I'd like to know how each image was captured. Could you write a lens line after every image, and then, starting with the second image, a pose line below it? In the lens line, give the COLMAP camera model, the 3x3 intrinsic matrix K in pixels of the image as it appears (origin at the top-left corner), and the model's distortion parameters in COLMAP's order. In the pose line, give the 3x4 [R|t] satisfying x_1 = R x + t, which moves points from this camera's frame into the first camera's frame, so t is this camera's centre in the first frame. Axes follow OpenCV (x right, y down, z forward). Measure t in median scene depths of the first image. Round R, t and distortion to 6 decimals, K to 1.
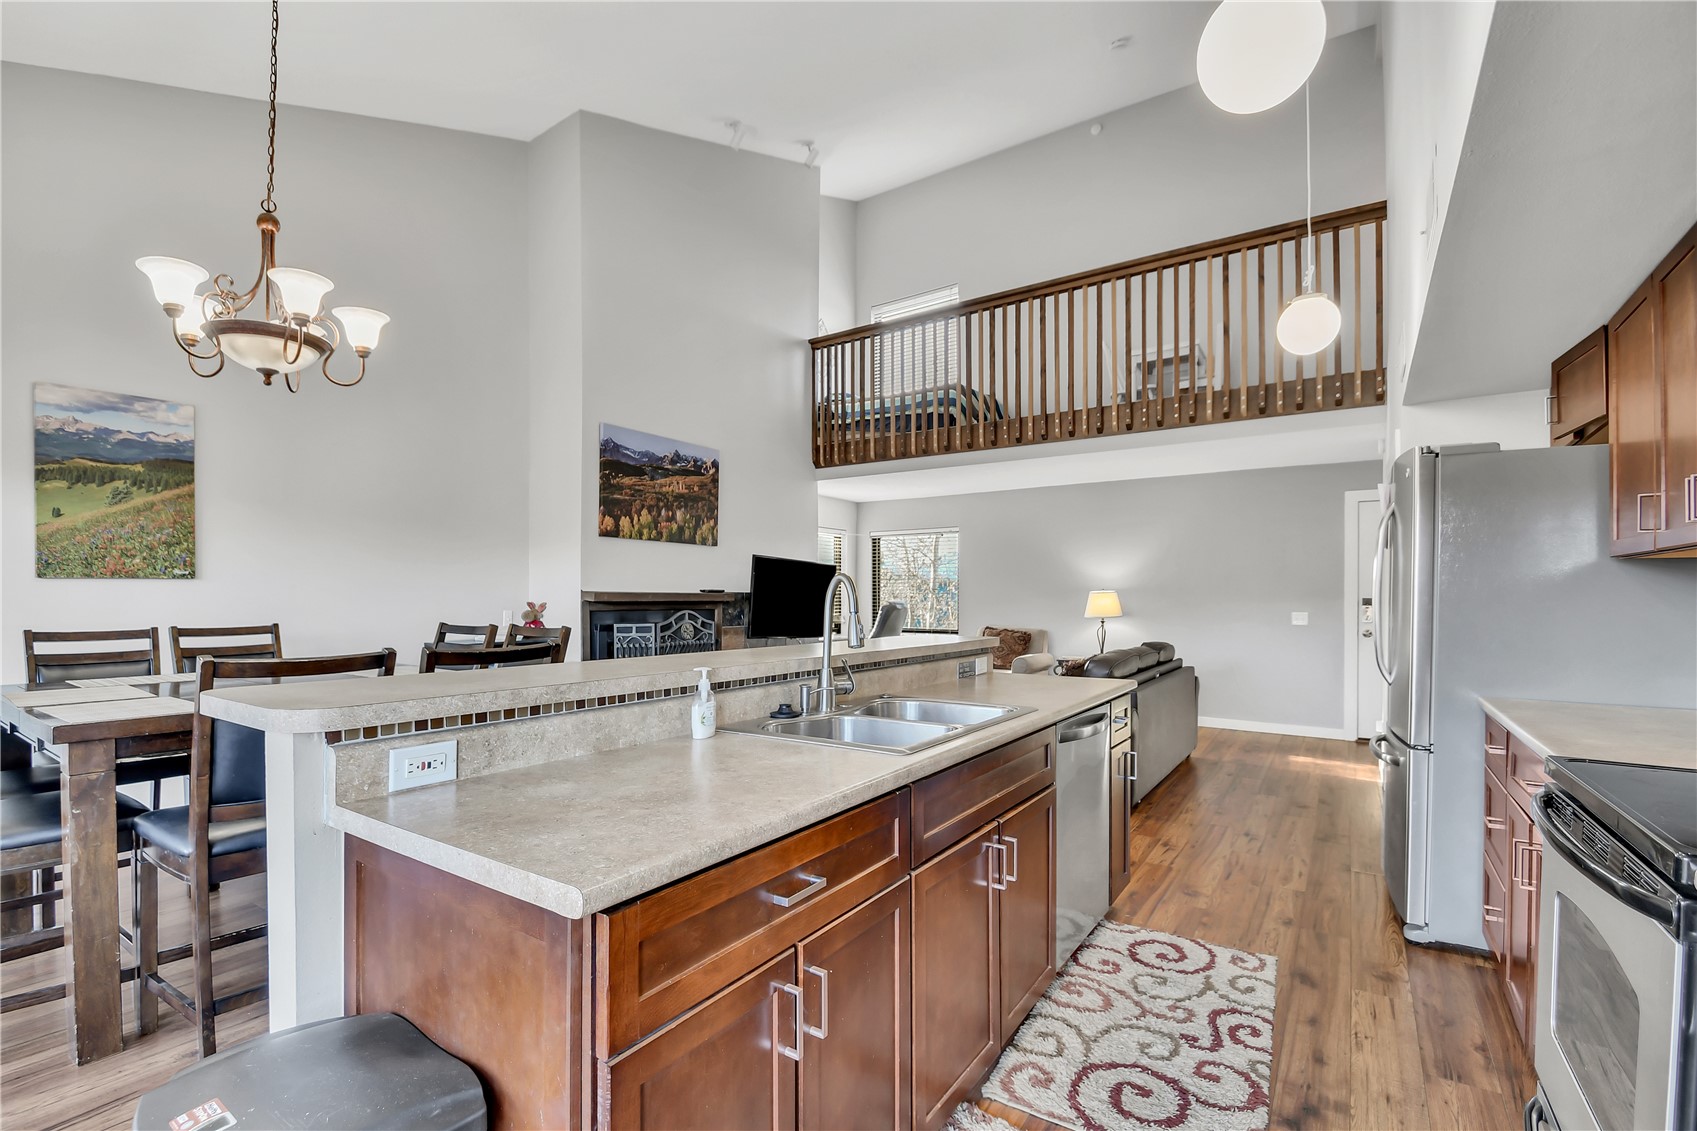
lens RADIAL K [[750.5, 0, 827.6], [0, 750.5, 598.9], [0, 0, 1]] dist [0.002316, -0.012462]
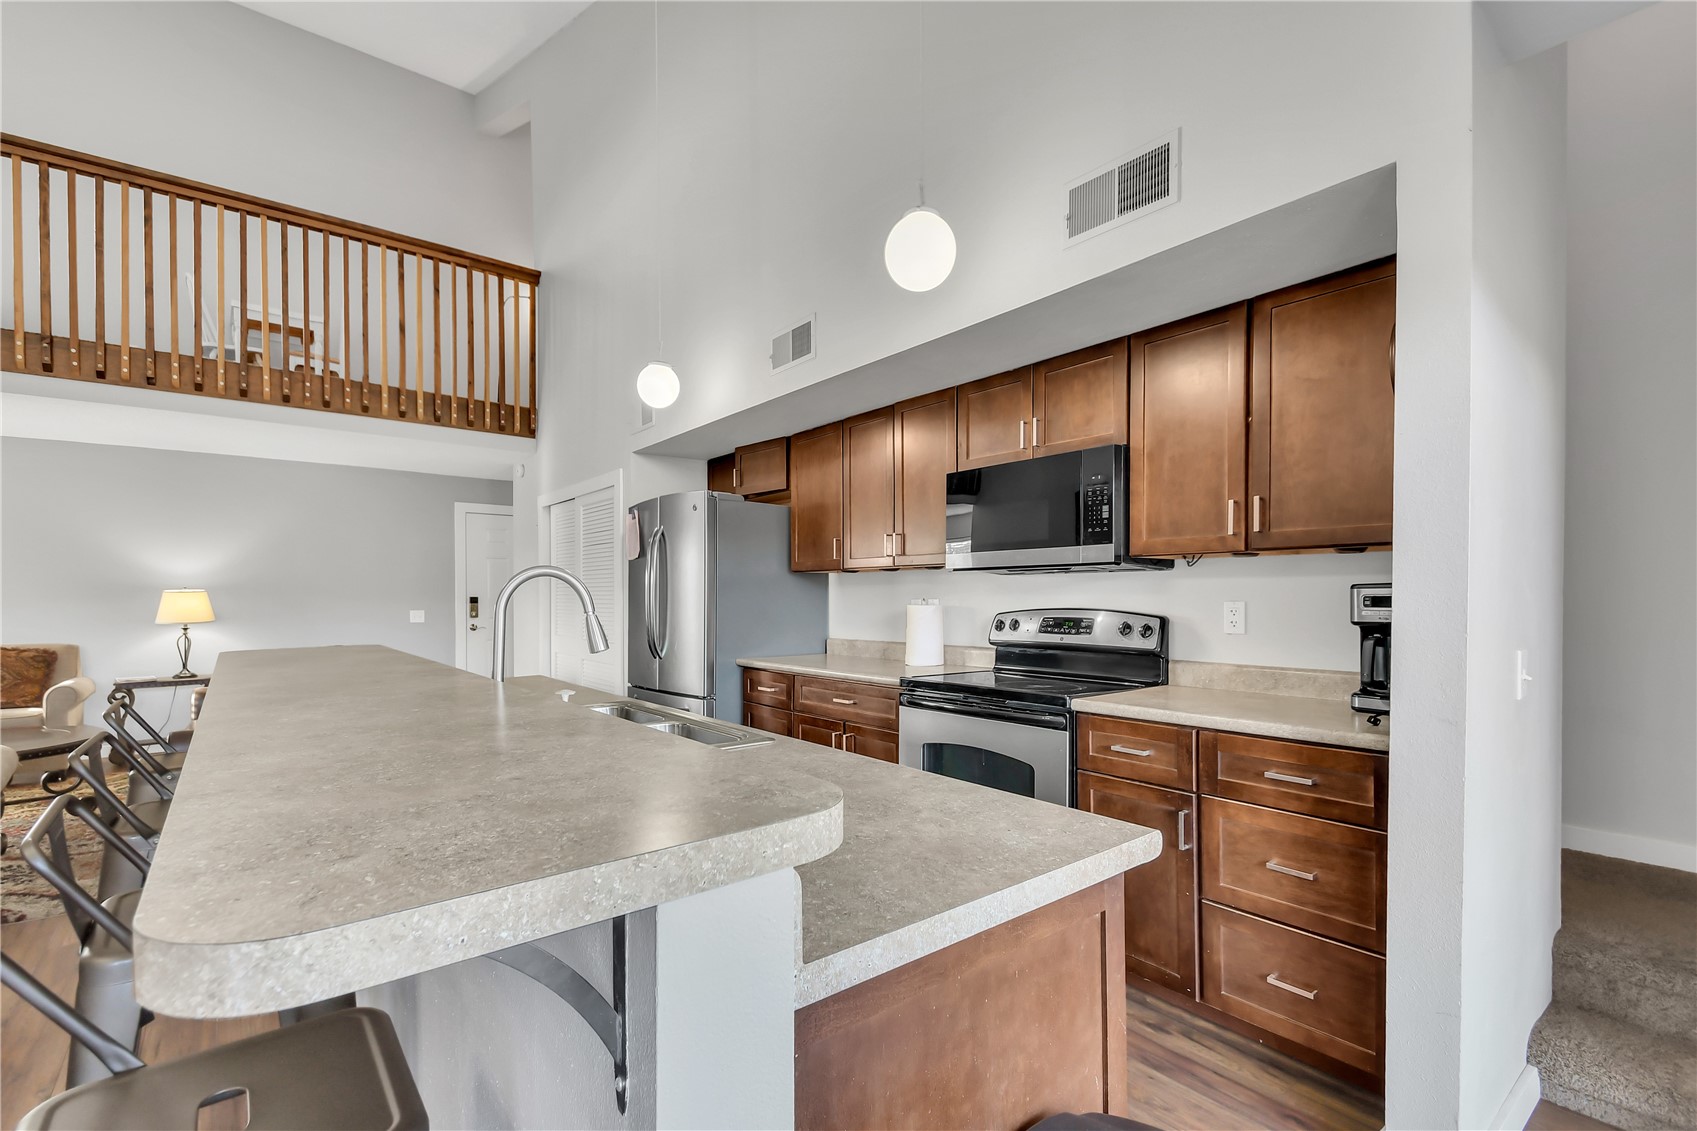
lens RADIAL K [[744.7, 0, 810.2], [0, 744.7, 599.5], [0, 0, 1]] dist [0.020433, -0.000183]
pose [[0.314466, -0.009739, 0.949219, -0.242262], [0.007936, 0.999939, 0.007630, -0.001068], [-0.949236, 0.005134, 0.314524, 0.166539]]
